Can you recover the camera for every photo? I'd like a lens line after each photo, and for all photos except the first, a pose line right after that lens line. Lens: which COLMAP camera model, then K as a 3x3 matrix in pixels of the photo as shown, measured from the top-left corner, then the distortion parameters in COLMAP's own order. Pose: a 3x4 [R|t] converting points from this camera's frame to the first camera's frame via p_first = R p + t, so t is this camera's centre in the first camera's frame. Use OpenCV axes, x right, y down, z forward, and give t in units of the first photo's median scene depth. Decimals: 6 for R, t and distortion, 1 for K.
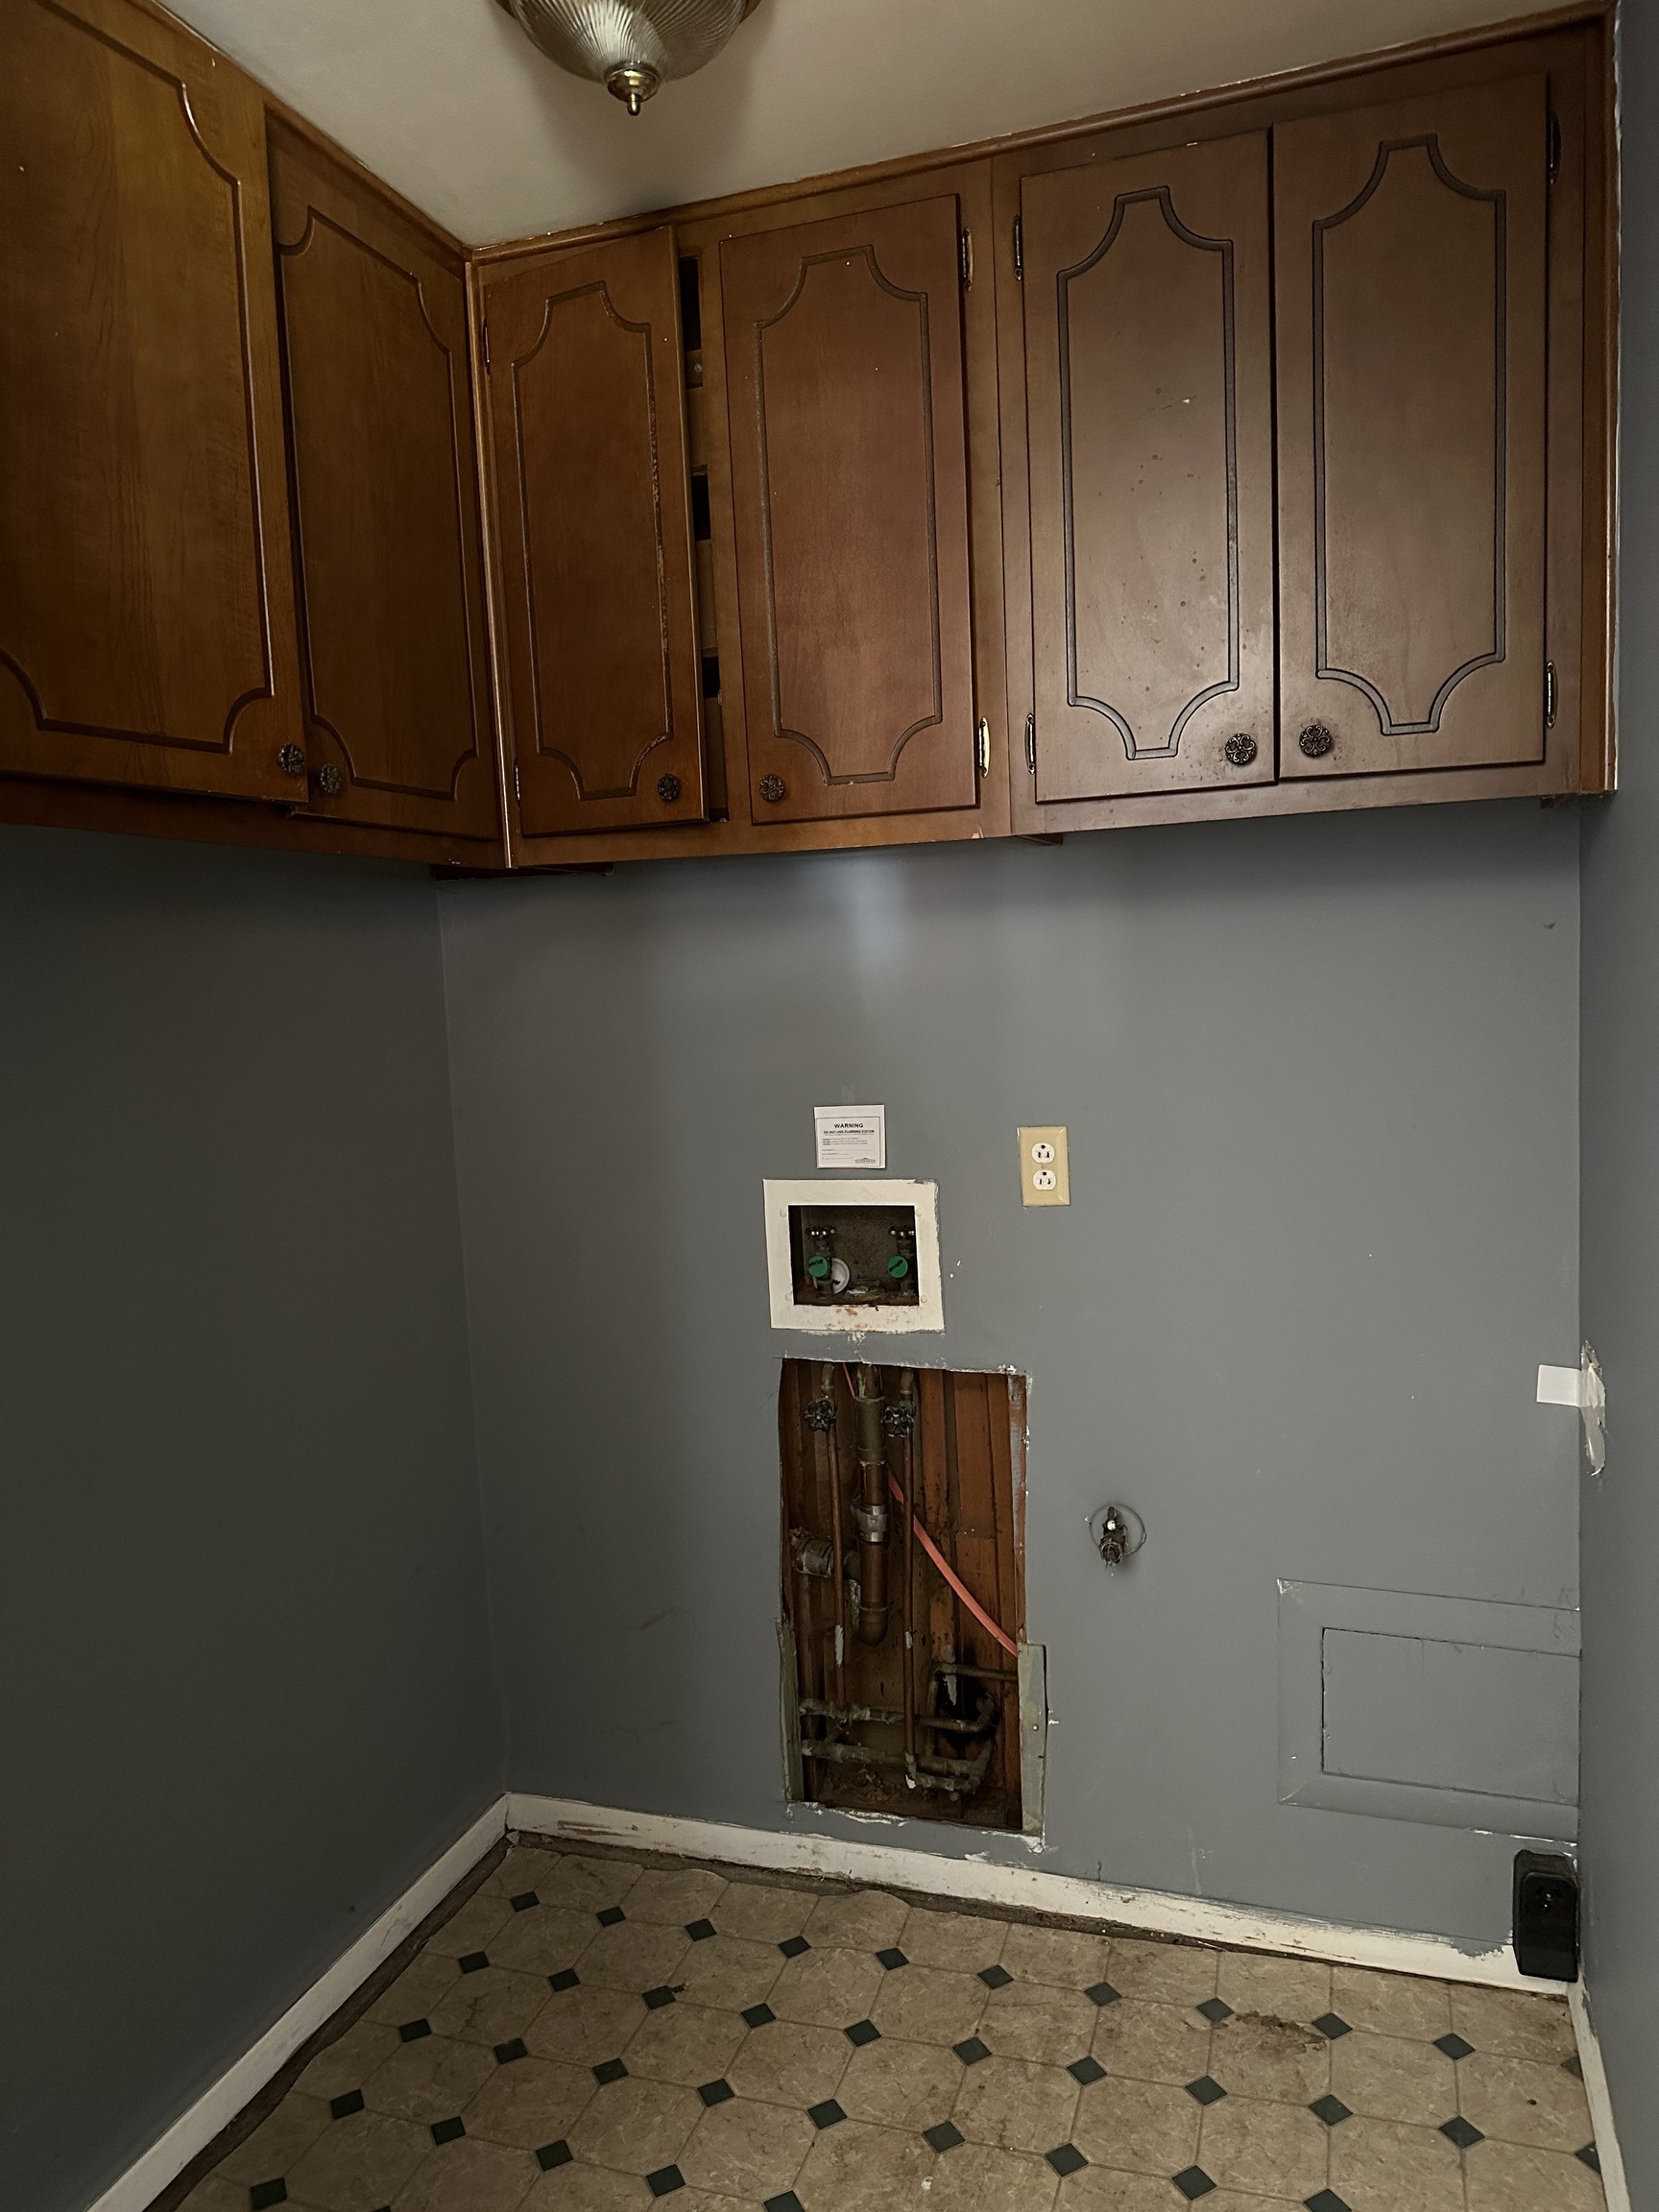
lens RADIAL K [[1531.2, 0, 829.3], [0, 1531.2, 1096.8], [0, 0, 1]] dist [-0.003020, -0.002637]
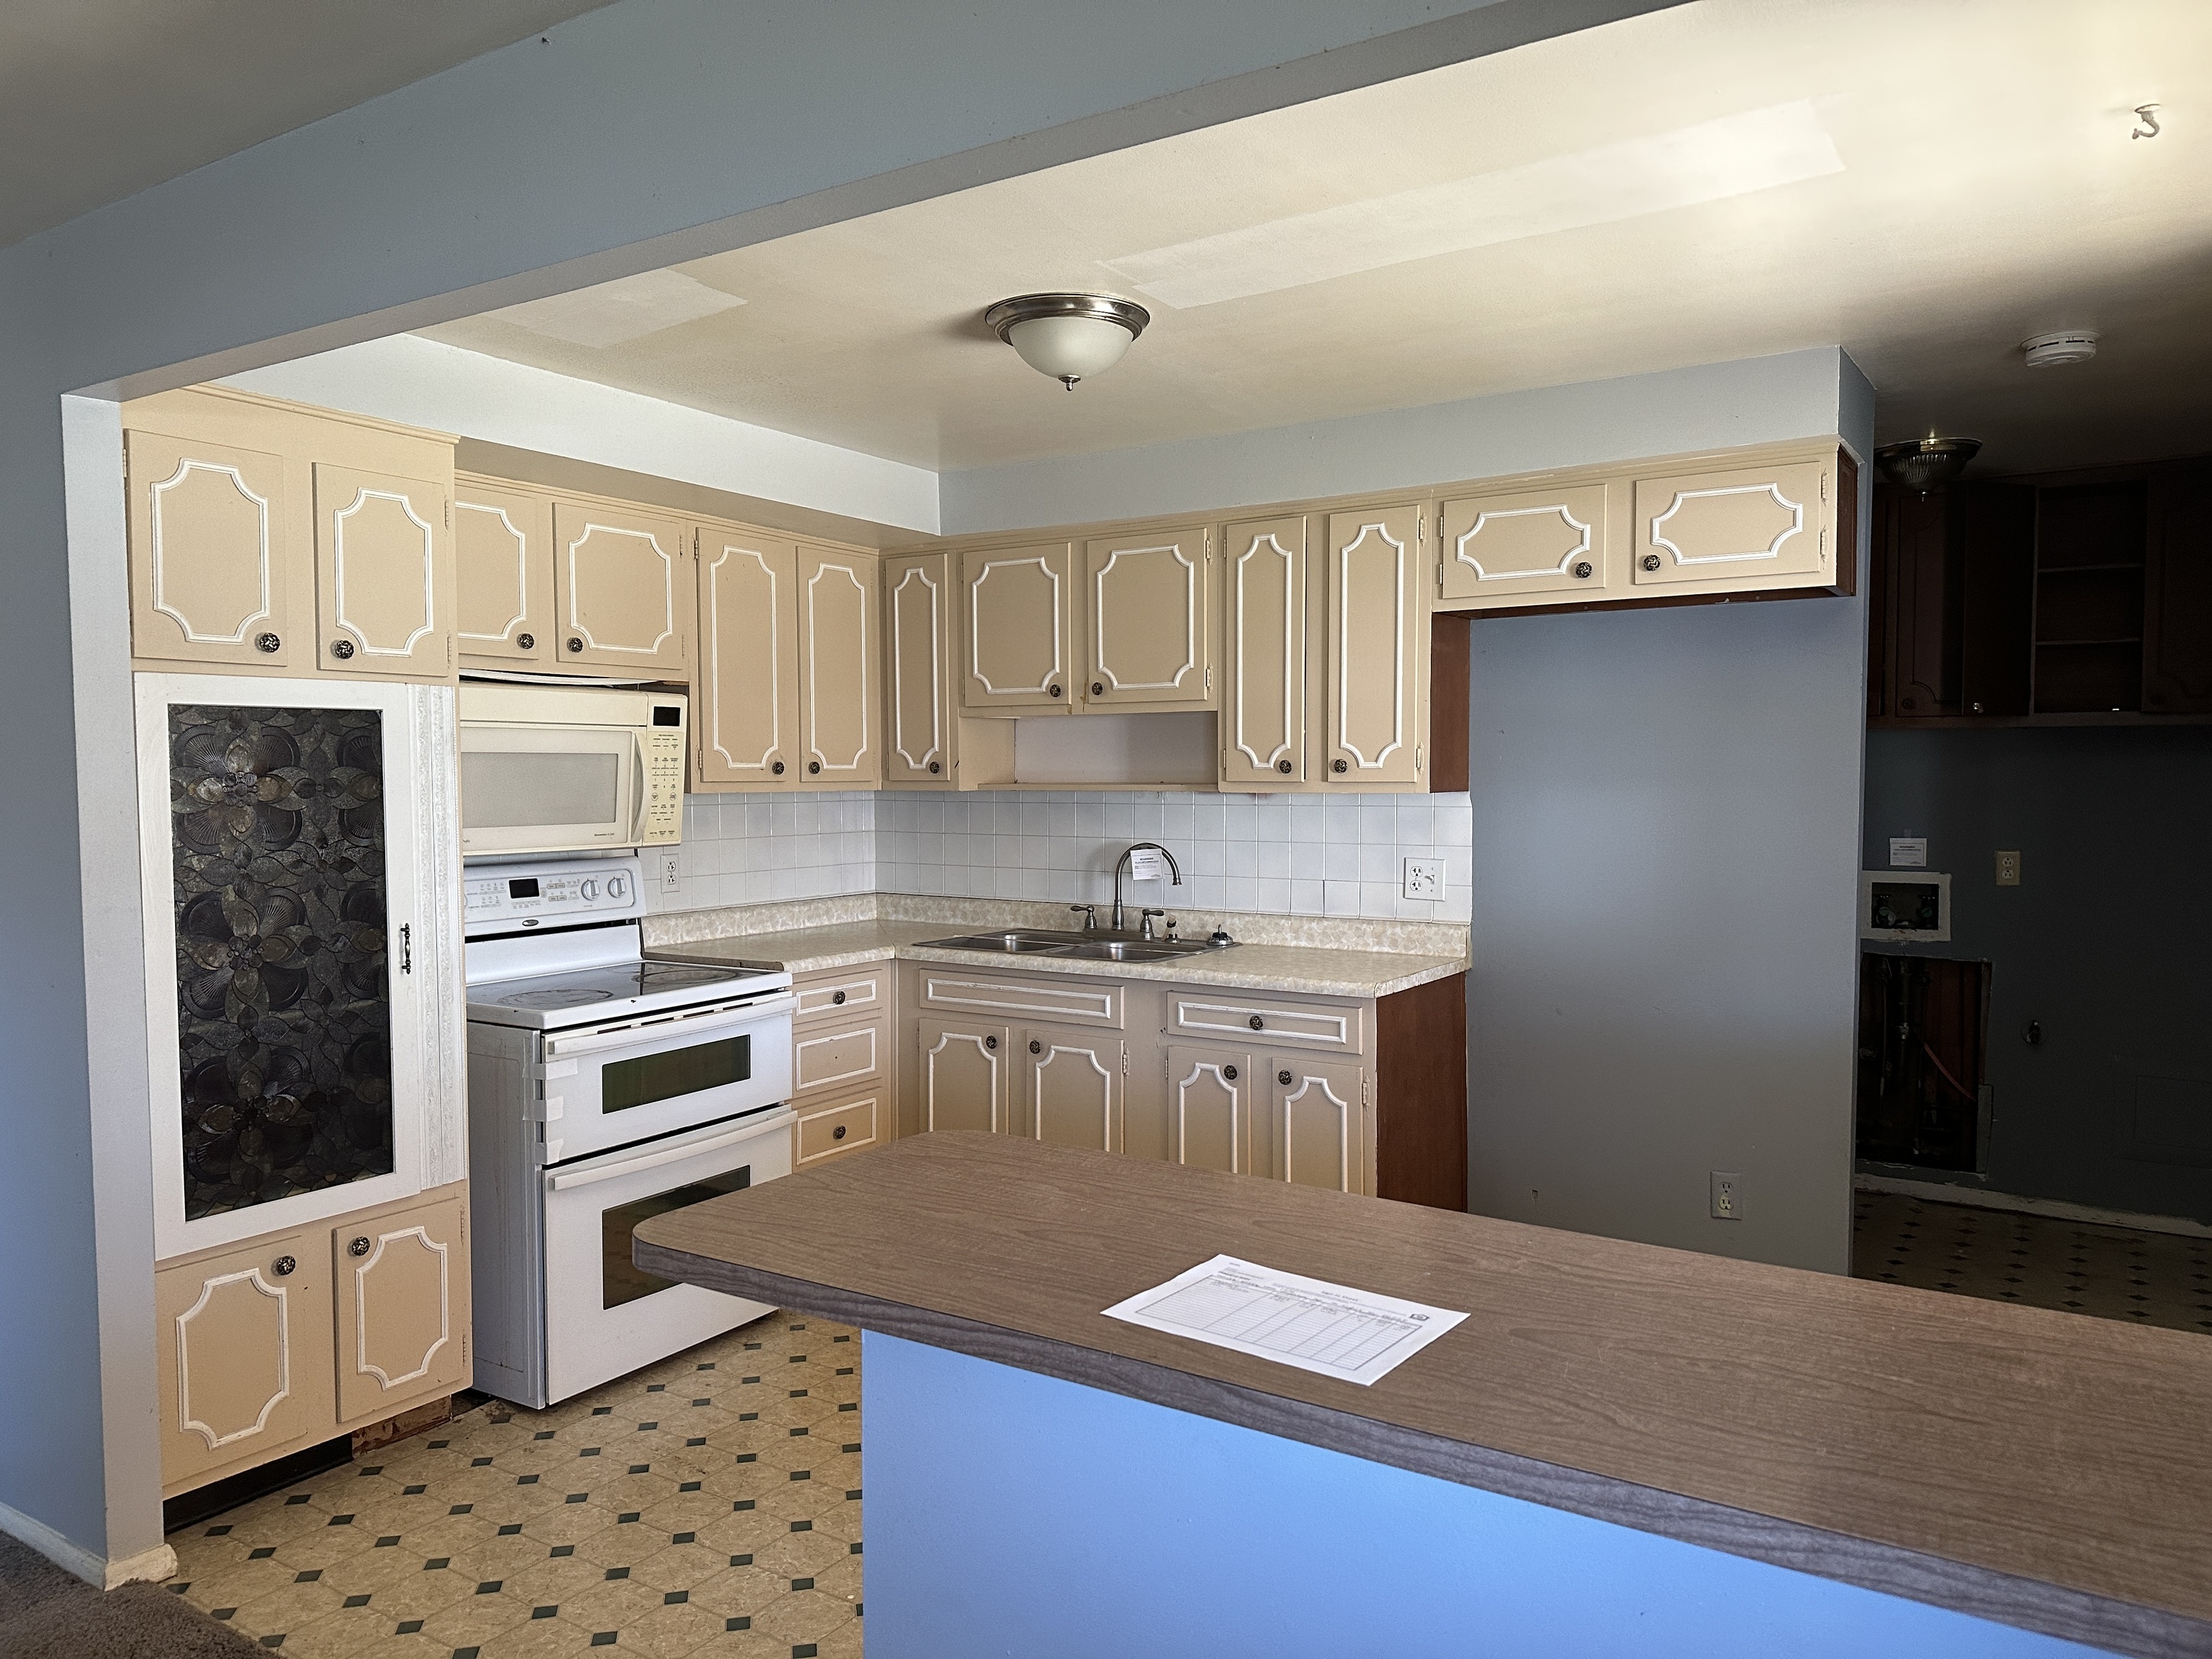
lens RADIAL K [[1531.2, 0, 1107.8], [0, 1531.2, 842.6], [0, 0, 1]] dist [-0.003020, -0.002637]
pose [[0.969898, 0.063799, -0.235007, -0.605427], [-0.075404, 0.996321, -0.040719, 0.194158], [0.231545, 0.057213, 0.971140, -1.467803]]
